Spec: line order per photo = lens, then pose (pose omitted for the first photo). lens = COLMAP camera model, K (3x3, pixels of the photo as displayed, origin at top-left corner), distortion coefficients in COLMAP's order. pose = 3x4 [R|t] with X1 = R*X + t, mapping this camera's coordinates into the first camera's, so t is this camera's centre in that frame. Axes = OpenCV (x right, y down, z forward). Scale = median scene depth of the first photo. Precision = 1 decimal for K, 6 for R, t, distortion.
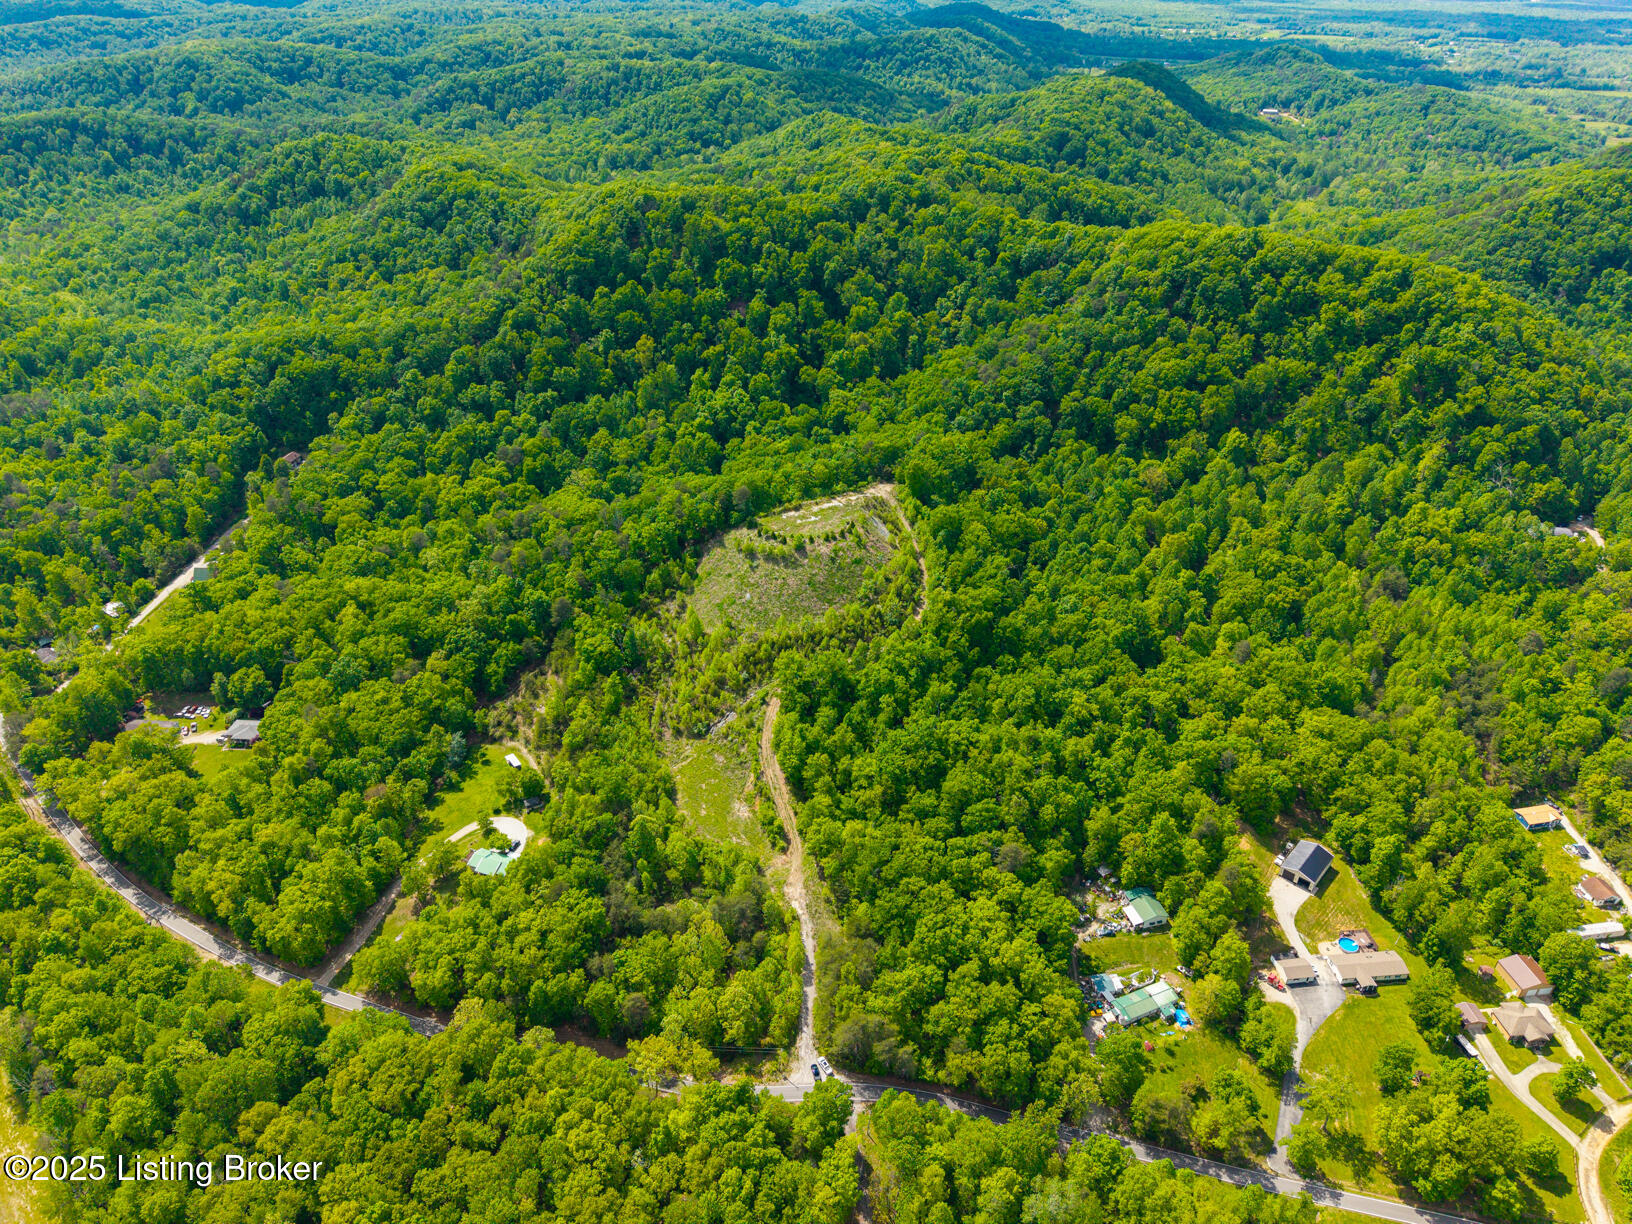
lens RADIAL K [[1094.9, 0, 817.7], [0, 1094.9, 613.5], [0, 0, 1]] dist [0.013539, -0.009879]
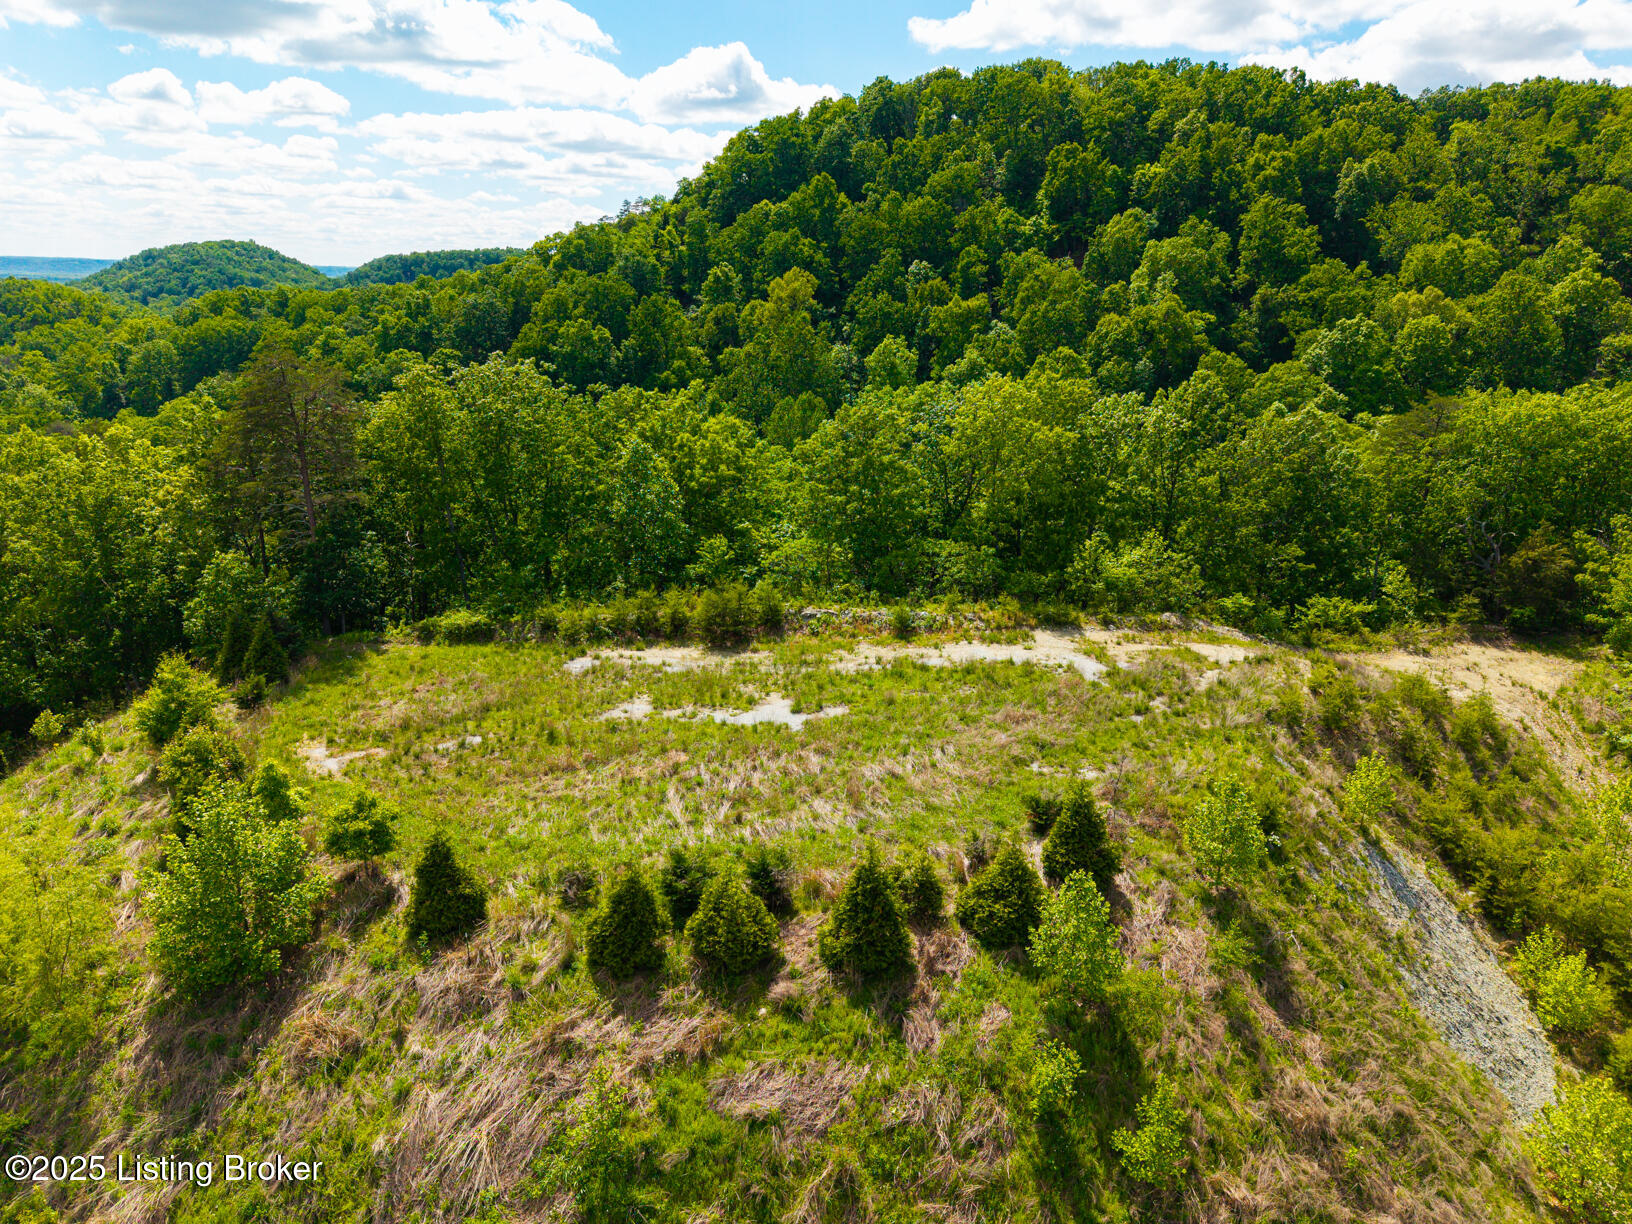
lens RADIAL K [[1139.1, 0, 810.6], [0, 1139.1, 615.0], [0, 0, 1]] dist [-0.001403, -0.005045]
pose [[0.889435, 0.140120, -0.435054, 0.048186], [-0.251963, 0.944470, -0.210929, -0.074148], [0.381340, 0.297225, 0.875349, 0.907342]]
